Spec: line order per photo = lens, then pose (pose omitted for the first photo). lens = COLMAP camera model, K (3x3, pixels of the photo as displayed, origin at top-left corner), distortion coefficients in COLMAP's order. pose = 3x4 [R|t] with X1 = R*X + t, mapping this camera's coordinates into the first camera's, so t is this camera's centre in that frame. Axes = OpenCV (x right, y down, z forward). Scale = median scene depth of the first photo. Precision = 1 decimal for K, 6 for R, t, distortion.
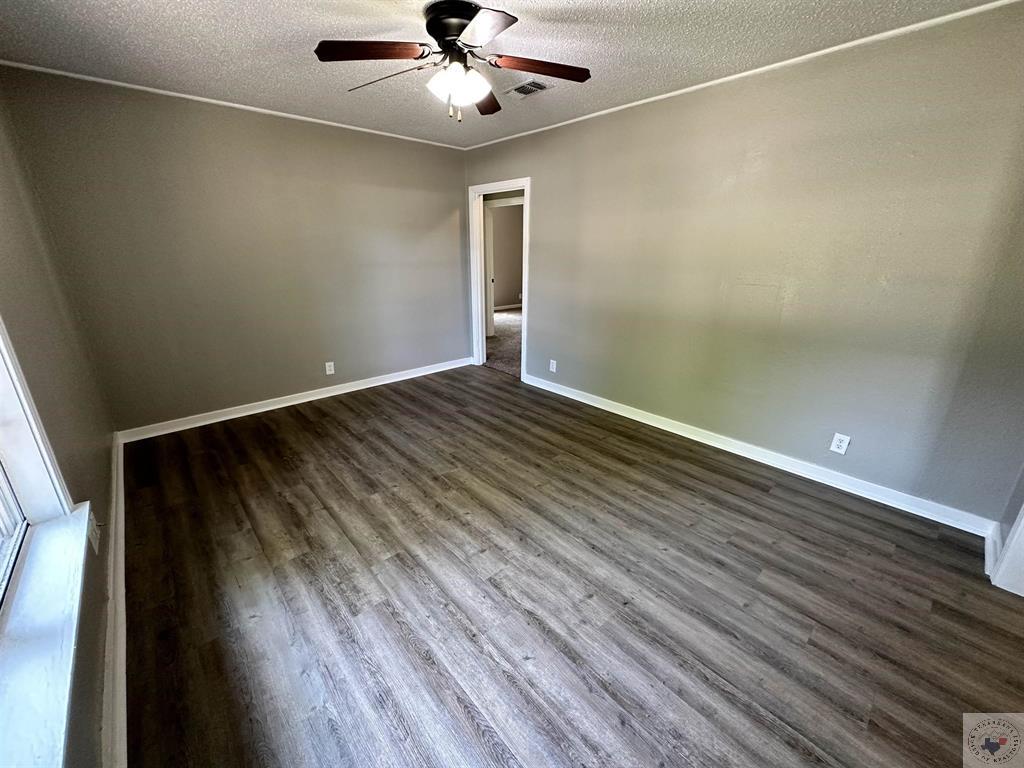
lens RADIAL K [[408.6, 0, 511.8], [0, 408.6, 381.2], [0, 0, 1]] dist [0.002161, -0.000096]
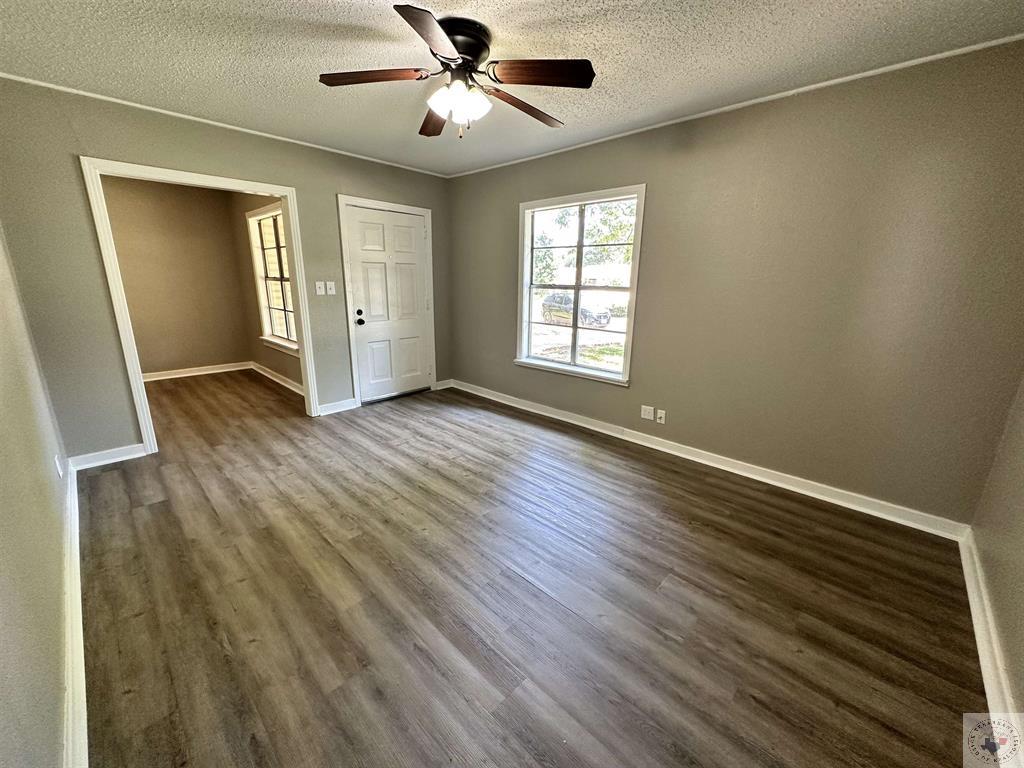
lens RADIAL K [[408.6, 0, 513.7], [0, 408.6, 382.9], [0, 0, 1]] dist [0.002161, -0.000096]
pose [[-0.997390, -0.000065, -0.072200, -0.177115], [-0.039402, 0.838452, 0.543550, -0.648898], [0.060500, 0.544976, -0.836266, 2.061314]]
